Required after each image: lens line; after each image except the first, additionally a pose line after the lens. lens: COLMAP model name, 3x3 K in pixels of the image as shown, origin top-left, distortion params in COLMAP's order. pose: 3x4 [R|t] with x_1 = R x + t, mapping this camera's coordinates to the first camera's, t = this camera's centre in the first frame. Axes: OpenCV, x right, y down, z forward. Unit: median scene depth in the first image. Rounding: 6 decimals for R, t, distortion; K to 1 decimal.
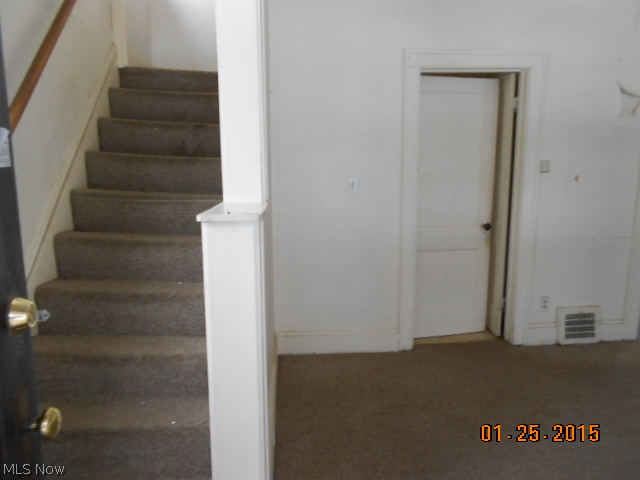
lens RADIAL K [[455.7, 0, 320.0], [0, 455.7, 240.0], [0, 0, 1]] dist [-0.024462, -0.001223]
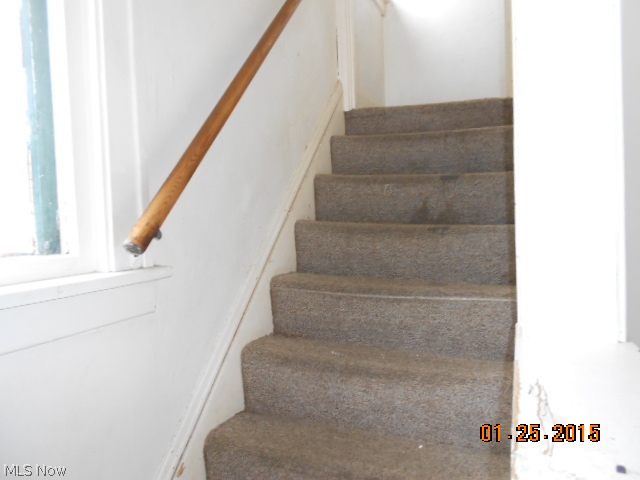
lens RADIAL K [[455.7, 0, 320.0], [0, 455.7, 240.0], [0, 0, 1]] dist [-0.024462, -0.001223]
pose [[0.883217, -0.005696, -0.468931, -0.128221], [-0.042622, 0.994813, -0.092362, -0.094340], [0.467024, 0.101562, 0.878393, 0.350428]]
